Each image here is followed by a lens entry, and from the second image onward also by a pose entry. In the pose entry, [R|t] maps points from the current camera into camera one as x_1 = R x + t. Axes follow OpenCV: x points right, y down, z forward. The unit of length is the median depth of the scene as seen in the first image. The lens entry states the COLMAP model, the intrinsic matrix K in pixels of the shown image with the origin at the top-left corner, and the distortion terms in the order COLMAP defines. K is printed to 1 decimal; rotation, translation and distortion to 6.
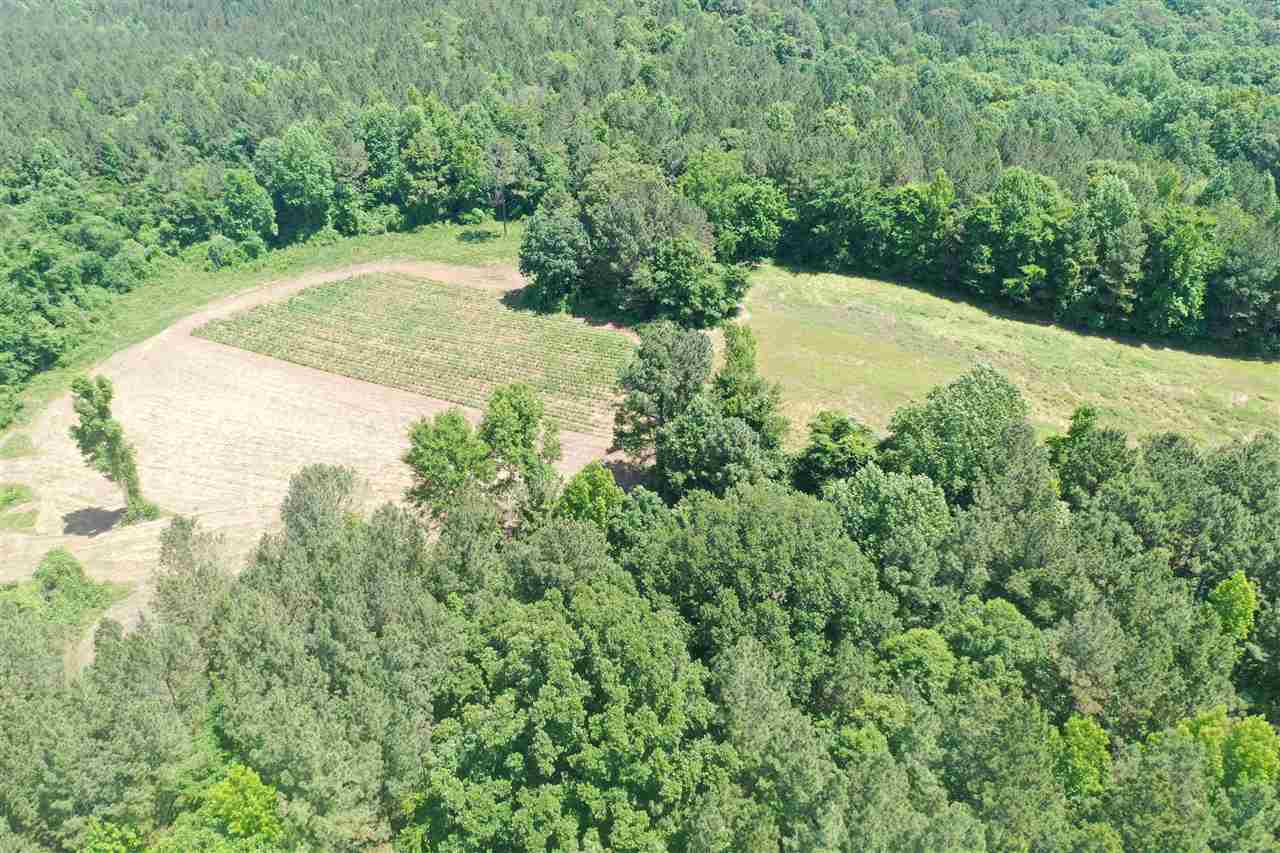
lens RADIAL K [[1007.9, 0, 640.0], [0, 1007.9, 427.8], [0, 0, 1]] dist [-0.013271, -0.008641]
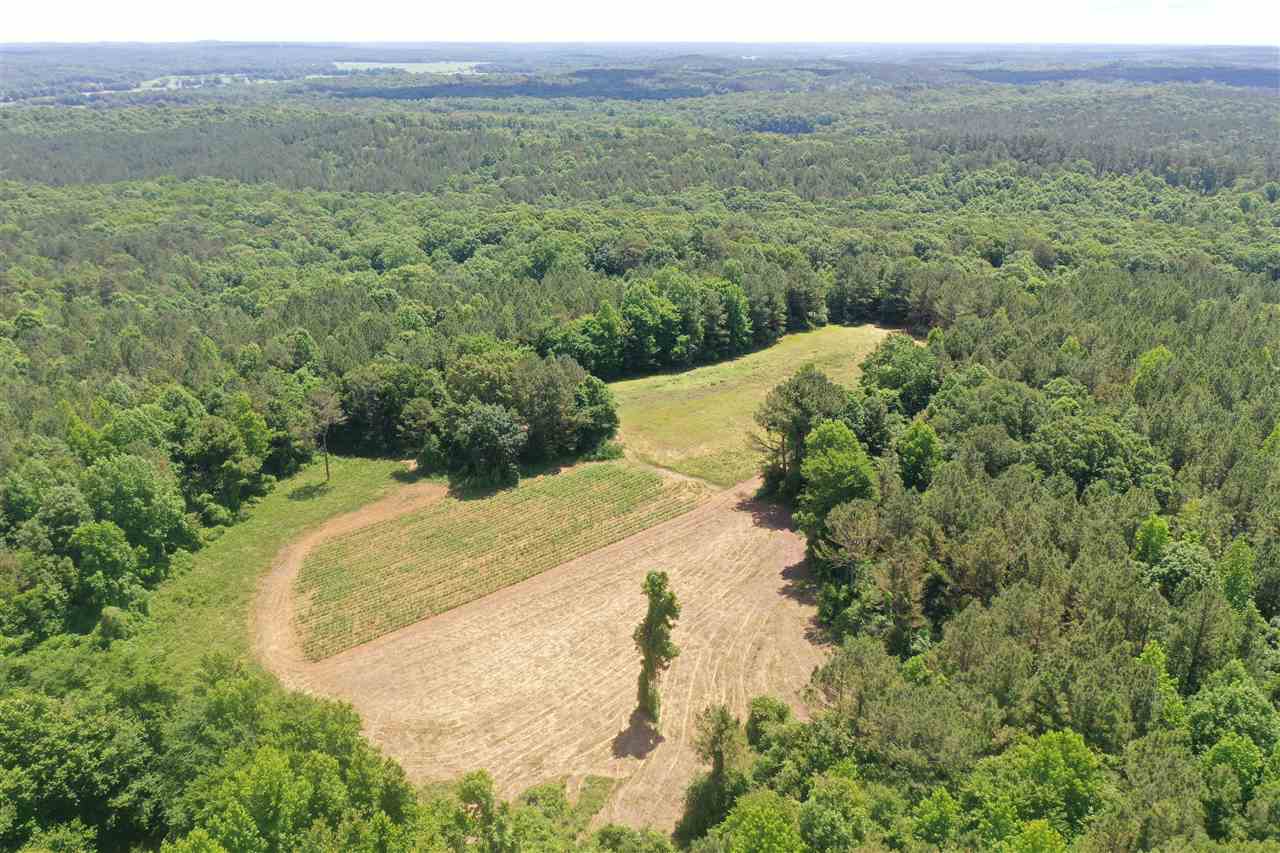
lens RADIAL K [[1007.9, 0, 637.0], [0, 1007.9, 430.8], [0, 0, 1]] dist [-0.013271, -0.008641]
pose [[0.415435, -0.329342, 0.847908, -0.990005], [0.499405, 0.861680, 0.090006, -0.201276], [-0.760269, 0.386058, 0.522447, 0.268868]]
